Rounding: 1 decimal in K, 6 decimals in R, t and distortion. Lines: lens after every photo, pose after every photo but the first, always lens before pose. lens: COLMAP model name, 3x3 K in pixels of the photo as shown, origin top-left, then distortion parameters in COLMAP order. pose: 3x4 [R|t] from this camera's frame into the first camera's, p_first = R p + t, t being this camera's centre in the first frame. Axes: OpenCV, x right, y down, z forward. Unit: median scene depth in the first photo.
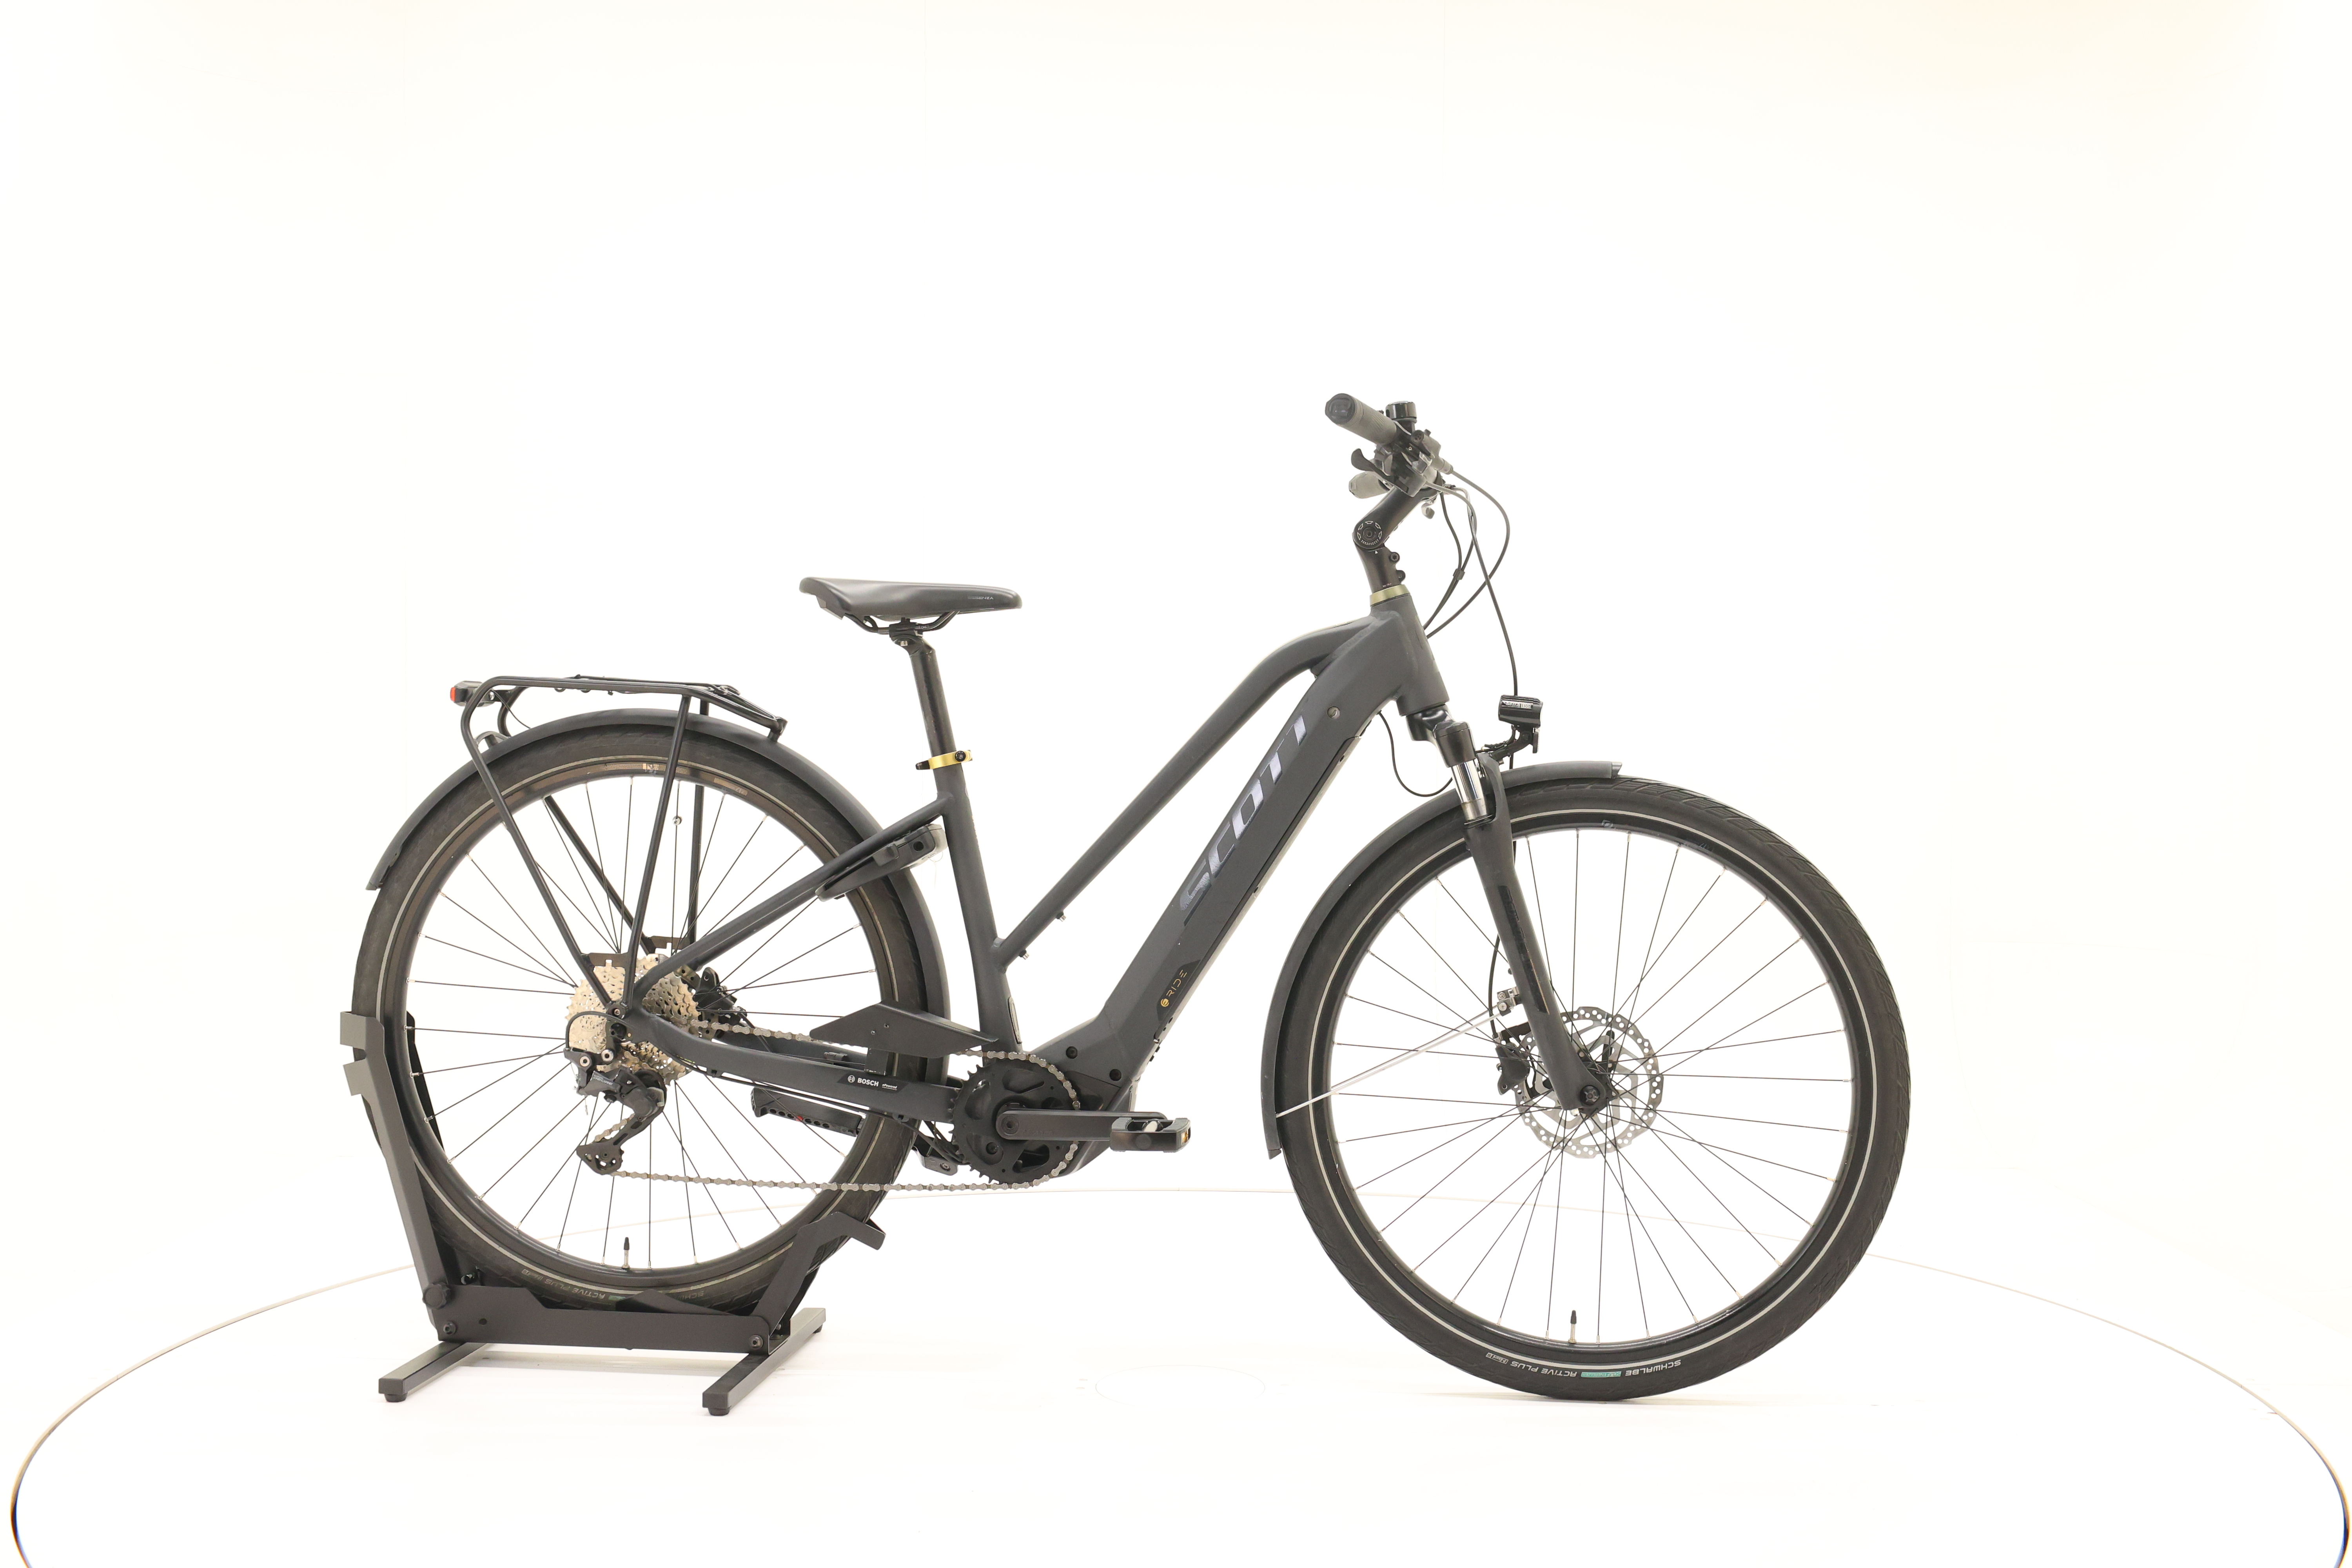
lens RADIAL K [[2519.2, 0, 1169.3], [0, 2519.2, 781.5], [0, 0, 1]] dist [-0.016822, 0.000000]
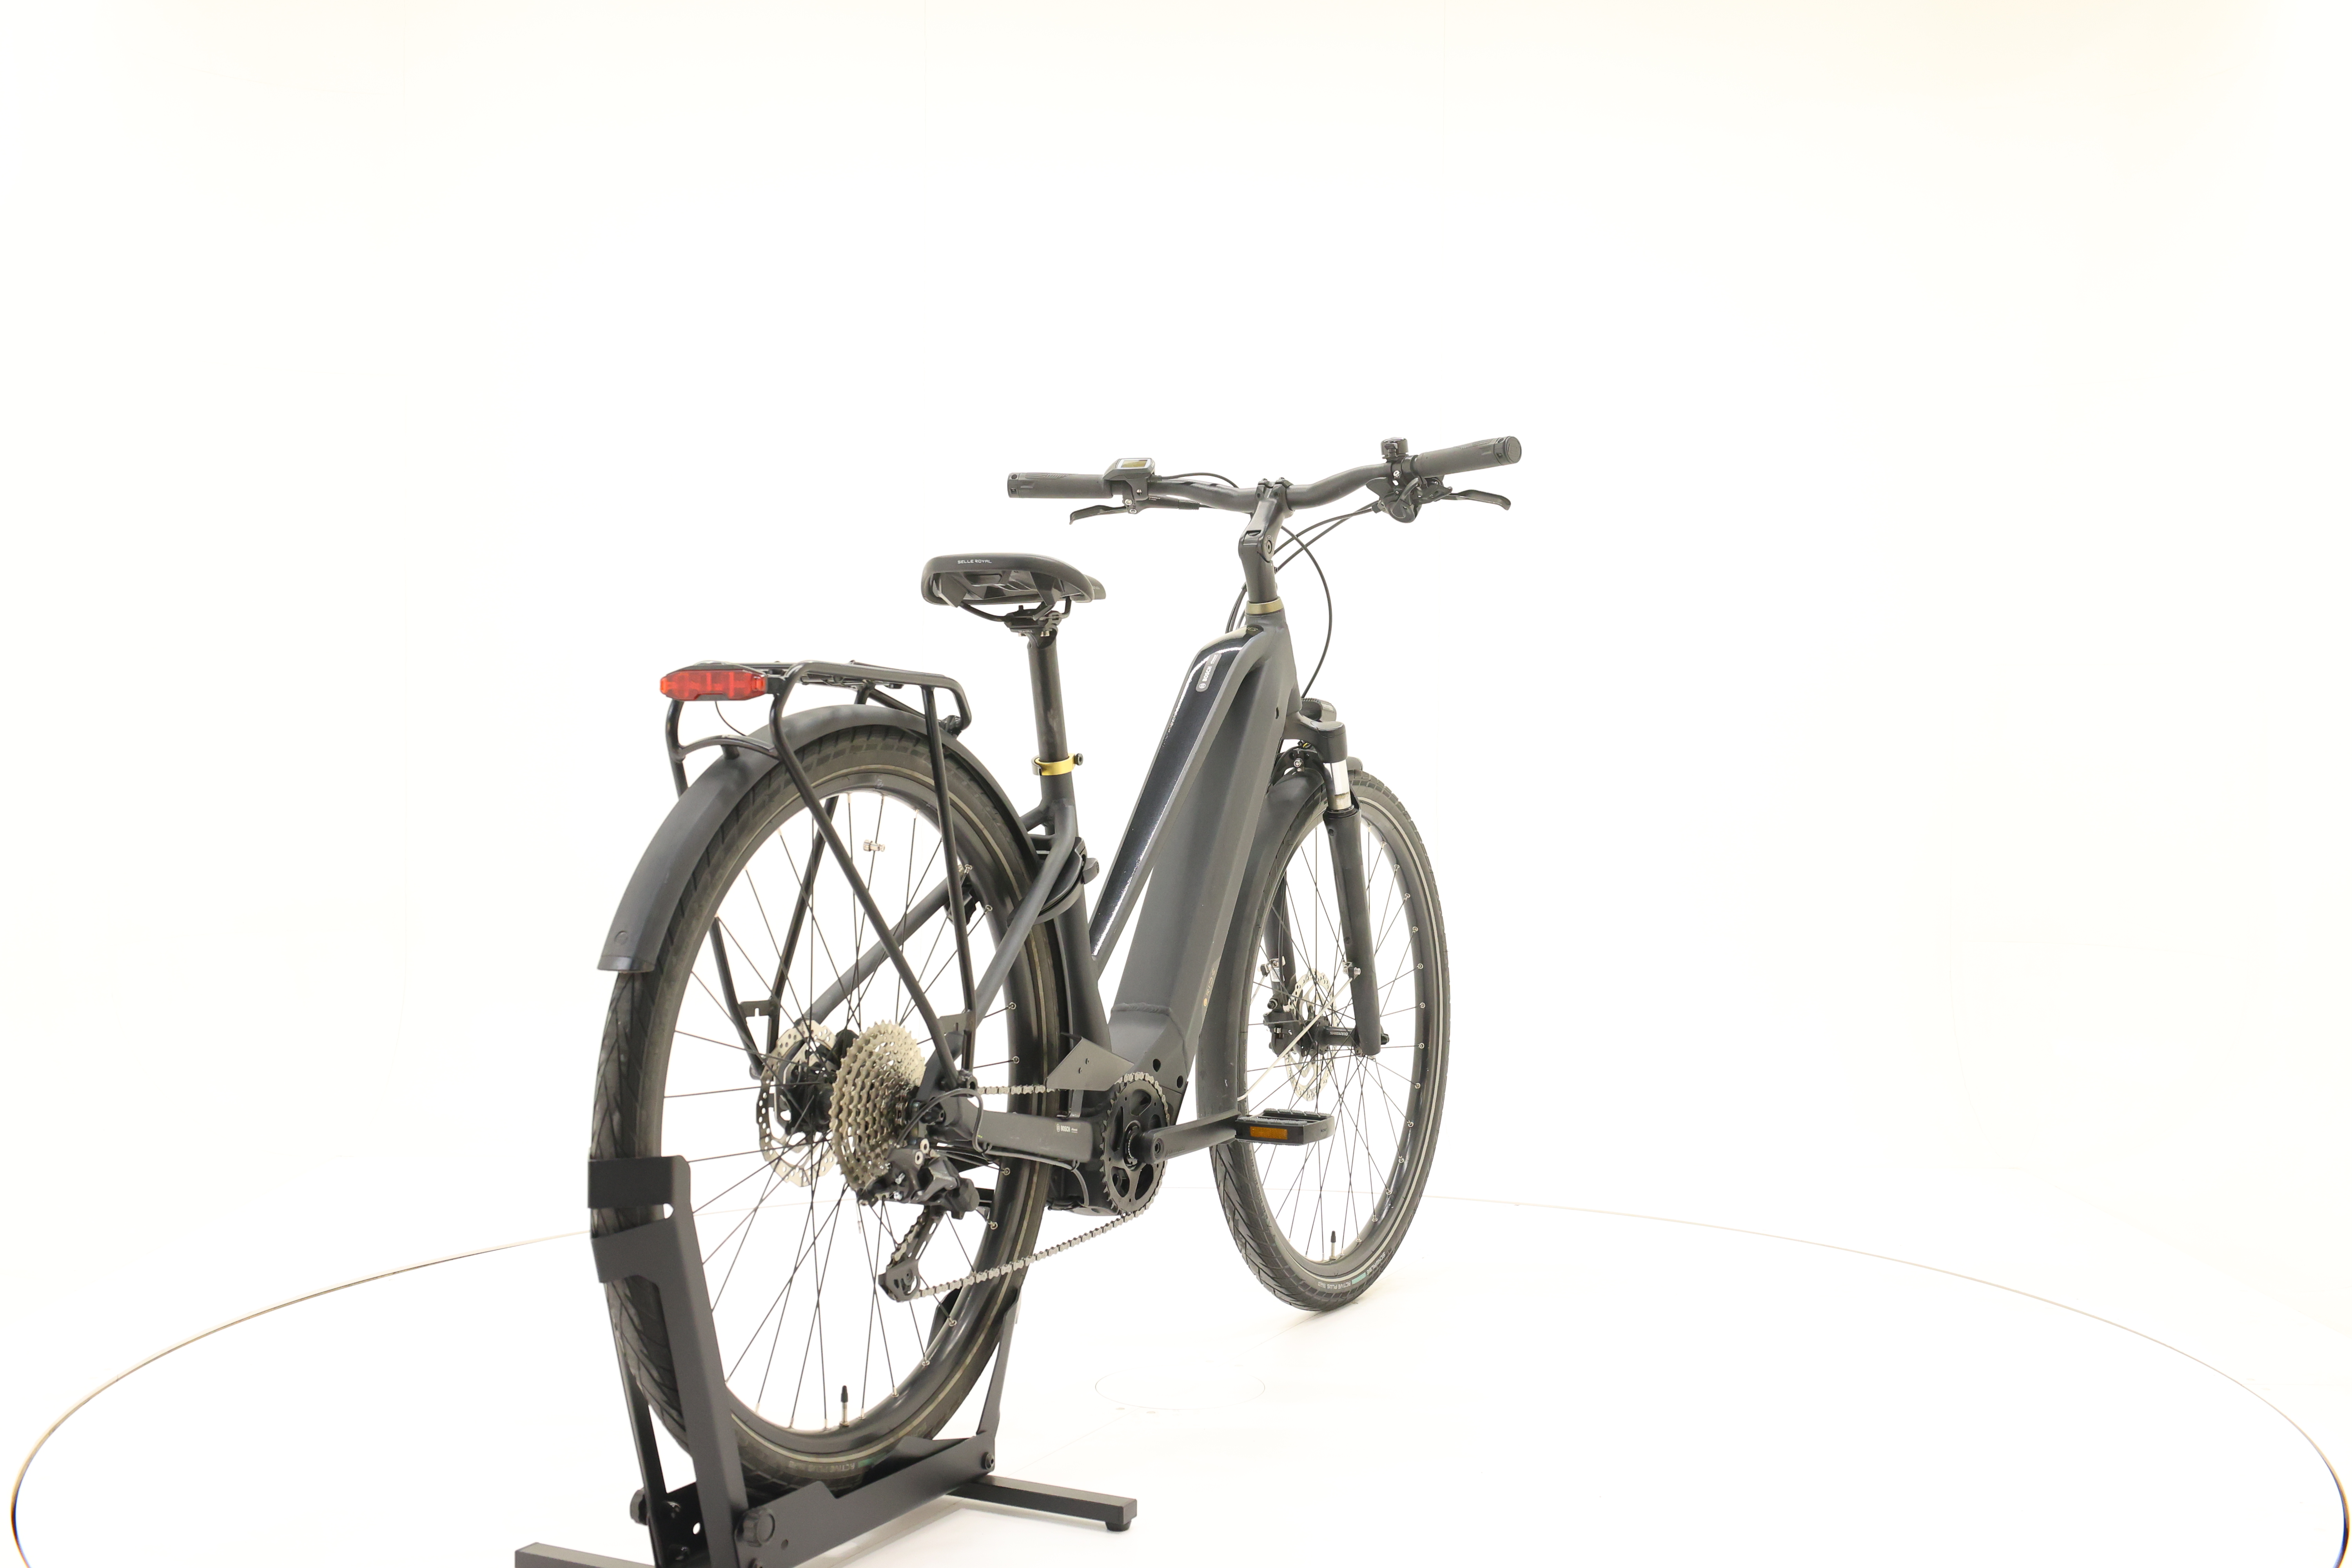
lens RADIAL K [[2519.2, 0, 1186.7], [0, 2519.2, 783.3], [0, 0, 1]] dist [-0.016822, 0.000000]
pose [[0.344578, -0.021033, 0.938522, -0.932656], [0.019657, 0.999691, 0.015187, -0.014593], [-0.938552, 0.013215, 0.344885, 0.652095]]
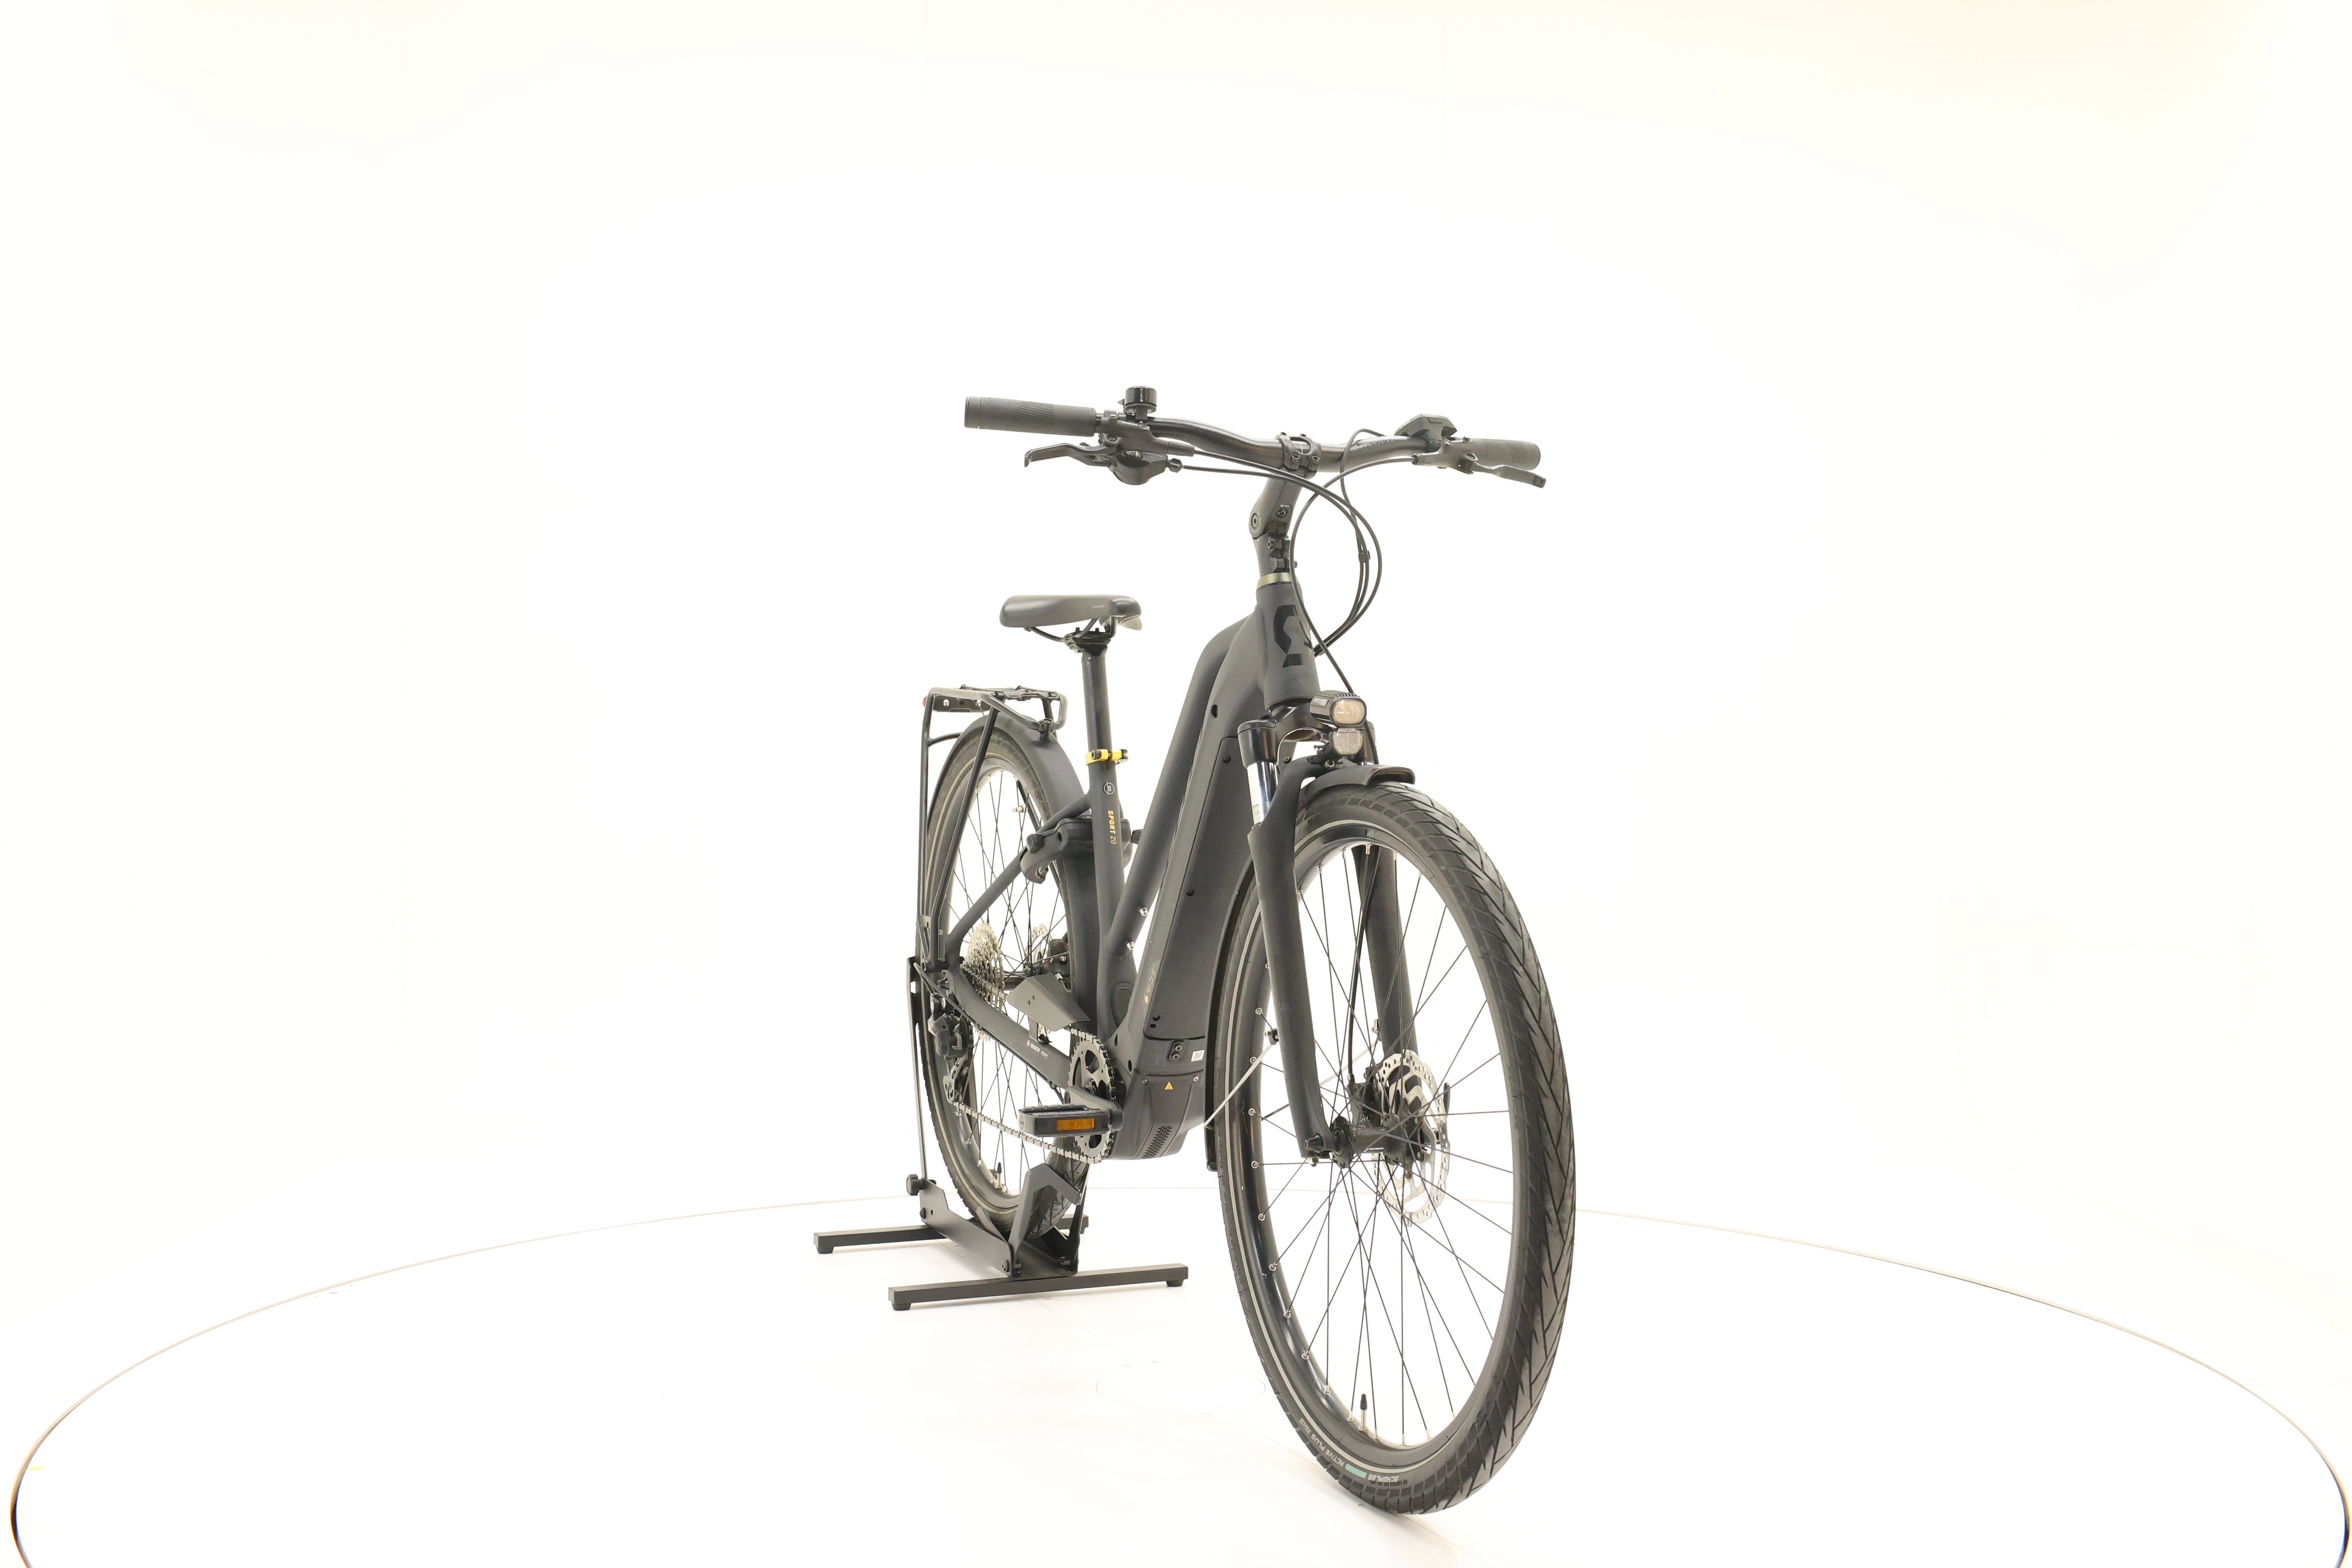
lens RADIAL K [[2519.2, 0, 1183.4], [0, 2519.2, 779.8], [0, 0, 1]] dist [-0.016822, 0.000000]
pose [[0.503567, 0.017182, -0.863785, 0.868388], [-0.021380, 0.999744, 0.007422, -0.008139], [0.863692, 0.014730, 0.503805, 0.495529]]
